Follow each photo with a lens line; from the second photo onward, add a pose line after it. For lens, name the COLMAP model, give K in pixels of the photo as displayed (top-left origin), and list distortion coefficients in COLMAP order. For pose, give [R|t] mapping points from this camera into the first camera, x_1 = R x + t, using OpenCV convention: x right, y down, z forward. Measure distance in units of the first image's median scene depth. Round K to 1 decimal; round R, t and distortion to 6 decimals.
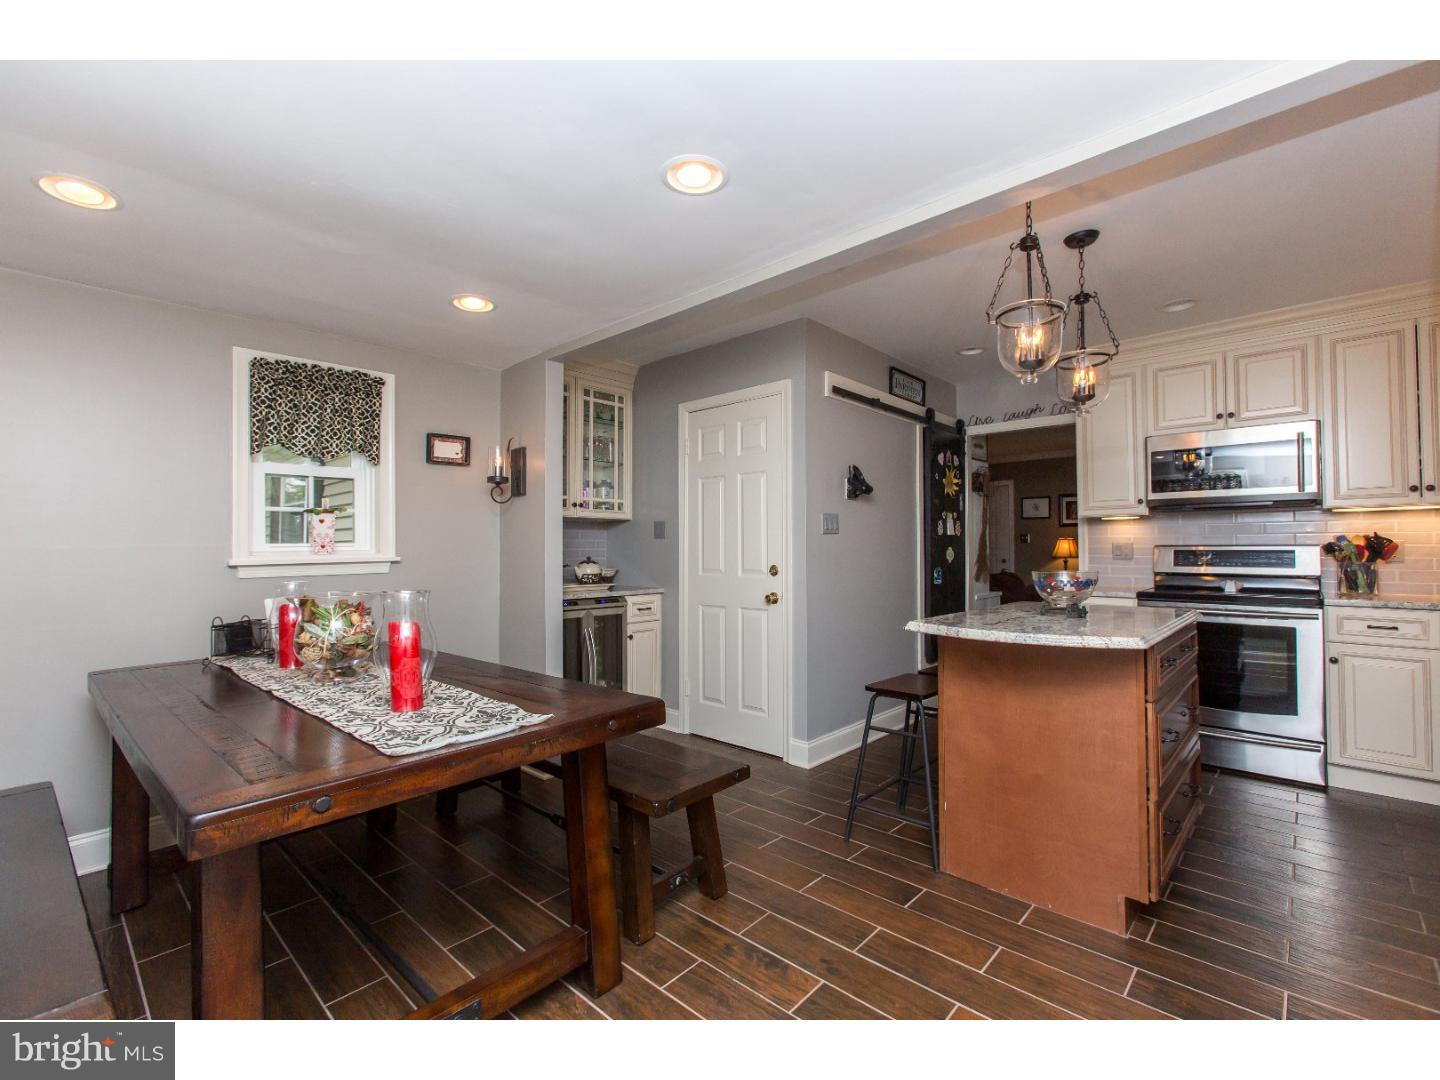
lens RADIAL K [[654.2, 0, 720.0], [0, 654.2, 540.0], [0, 0, 1]] dist [0.000493, 0.000661]
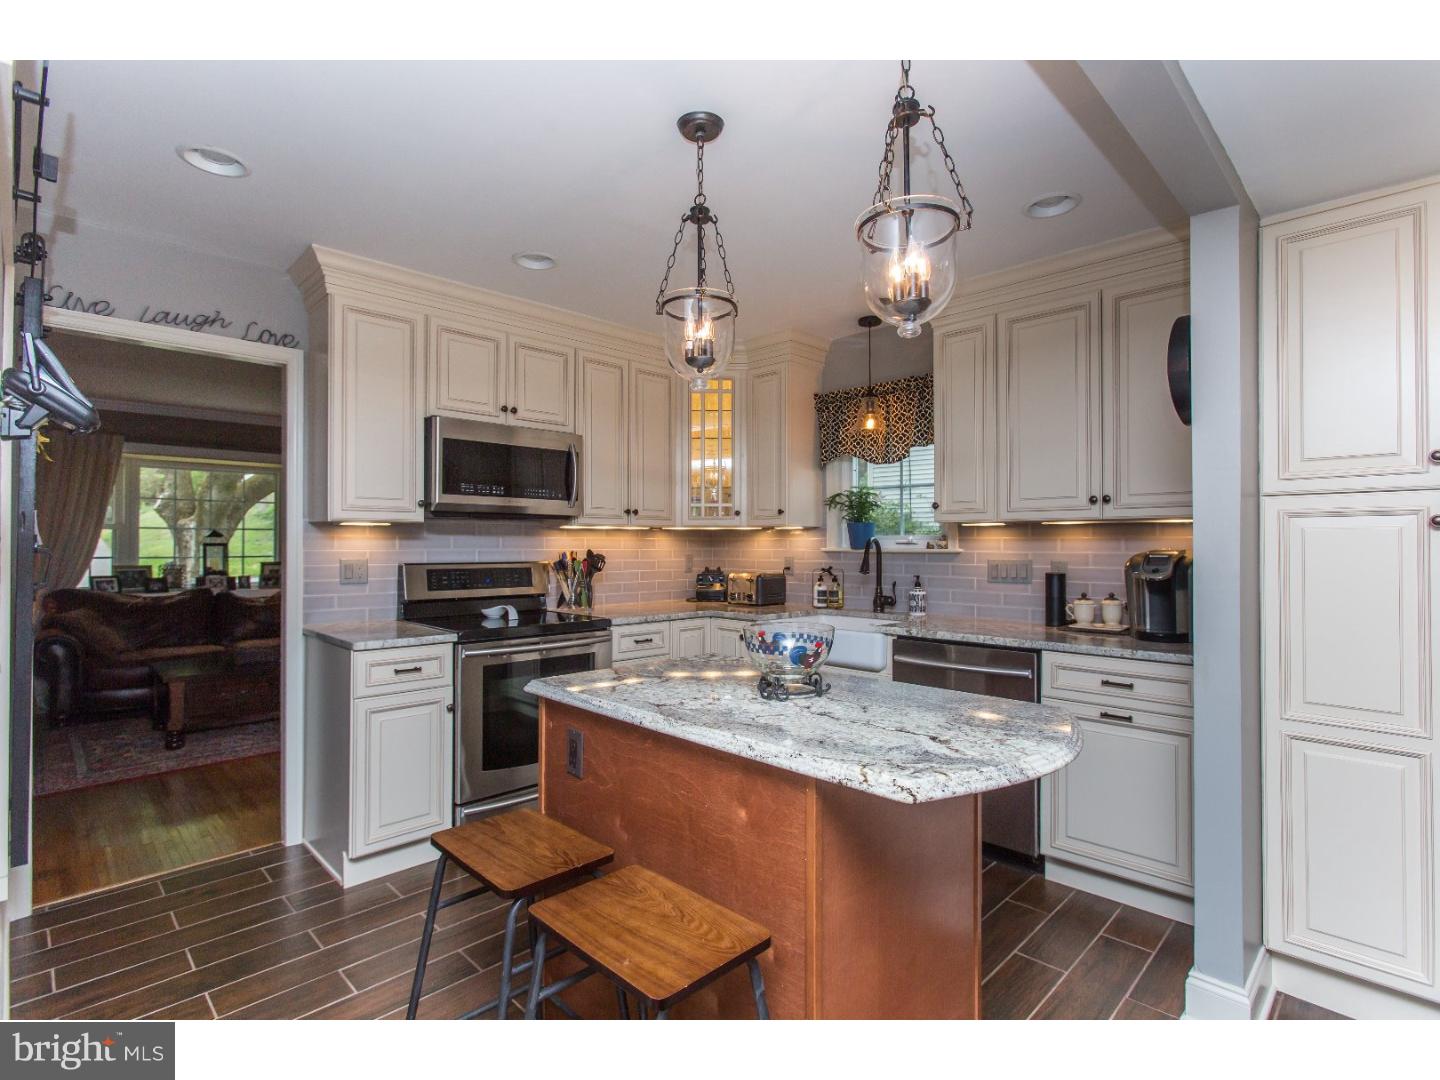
lens RADIAL K [[704.5, 0, 721.5], [0, 704.5, 536.1], [0, 0, 1]] dist [-0.034966, 0.033072]
pose [[0.040015, 0.013727, 0.999105, -0.115075], [-0.017742, 0.999758, -0.013025, -0.020777], [-0.999042, -0.017205, 0.040248, 0.687279]]
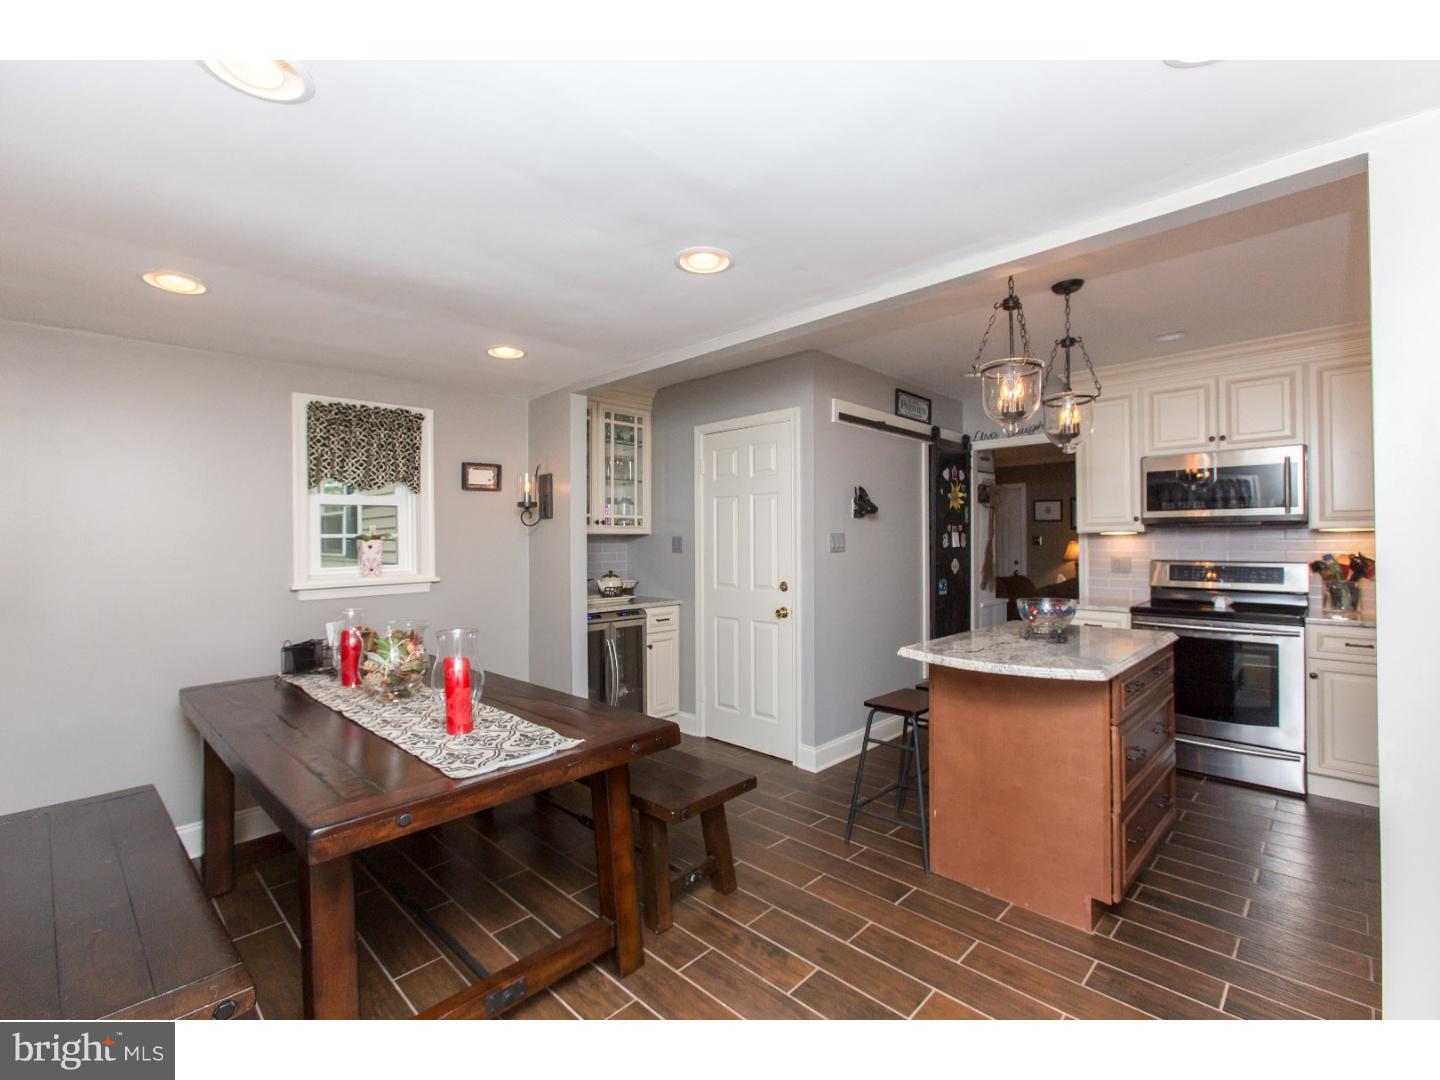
lens RADIAL K [[654.9, 0, 718.6], [0, 654.9, 540.0], [0, 0, 1]] dist [-0.002671, 0.000199]
pose [[0.999501, -0.002211, -0.031519, 0.010235], [0.002667, 0.999892, 0.014436, -0.045193], [0.031483, -0.014513, 0.999399, -0.068427]]
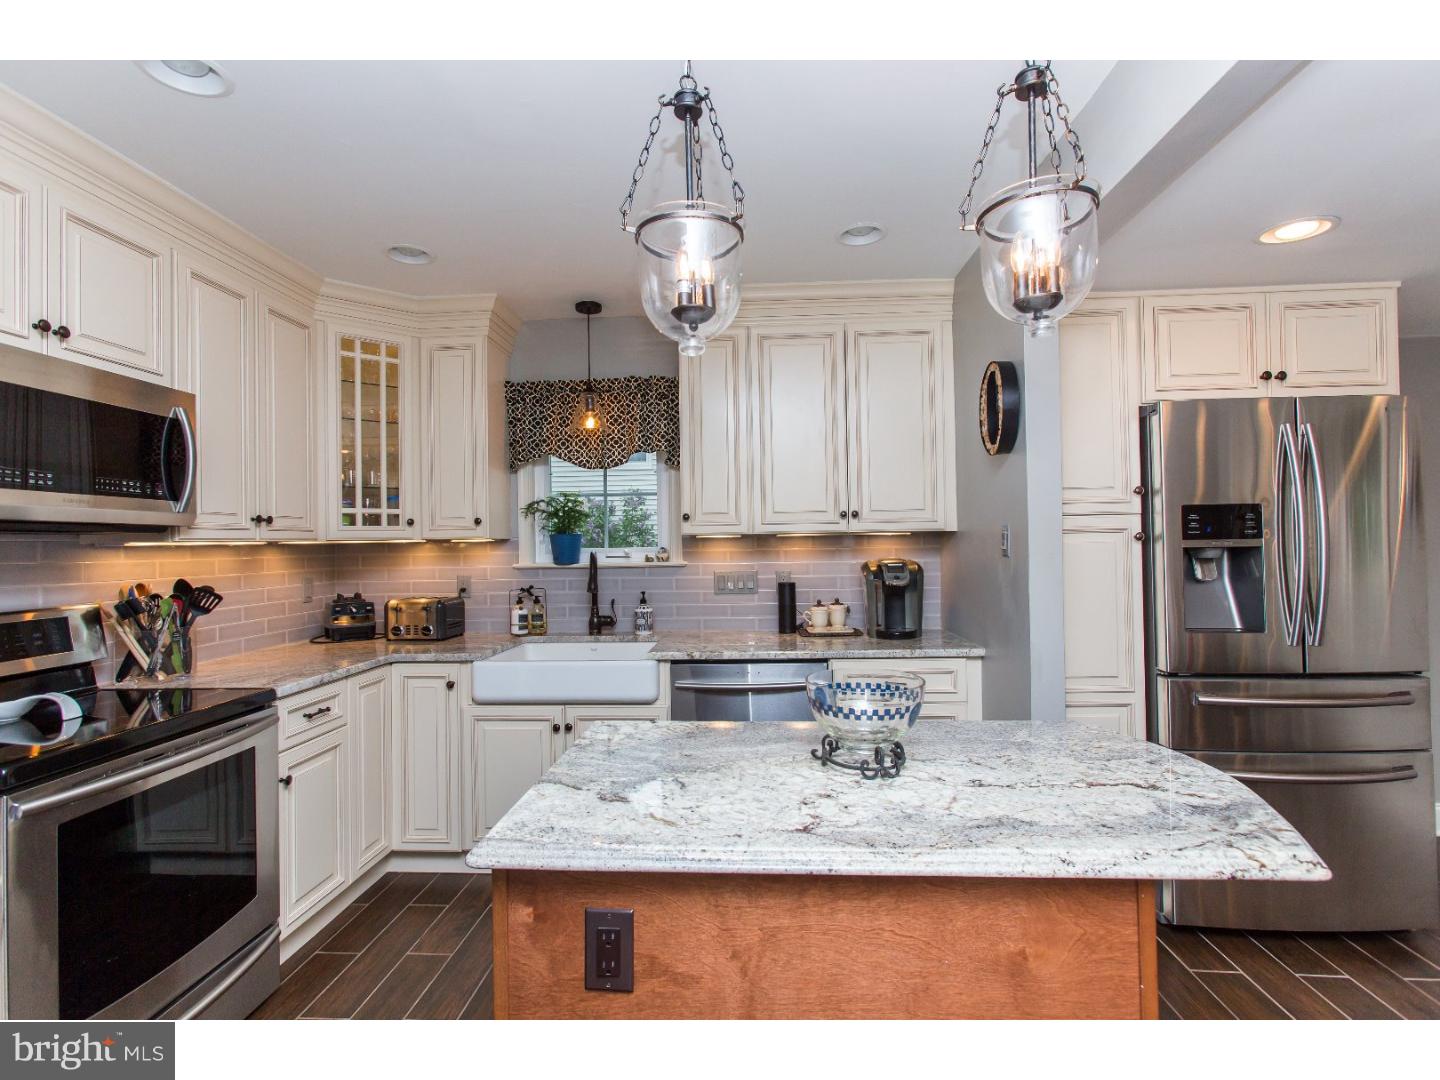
lens RADIAL K [[686.1, 0, 718.0], [0, 686.1, 537.4], [0, 0, 1]] dist [-0.003912, 0.000372]
pose [[-0.629319, 0.021451, 0.776851, 0.120327], [0.006057, 0.999724, -0.022698, -0.032626], [-0.777124, -0.009579, -0.629275, 0.939408]]
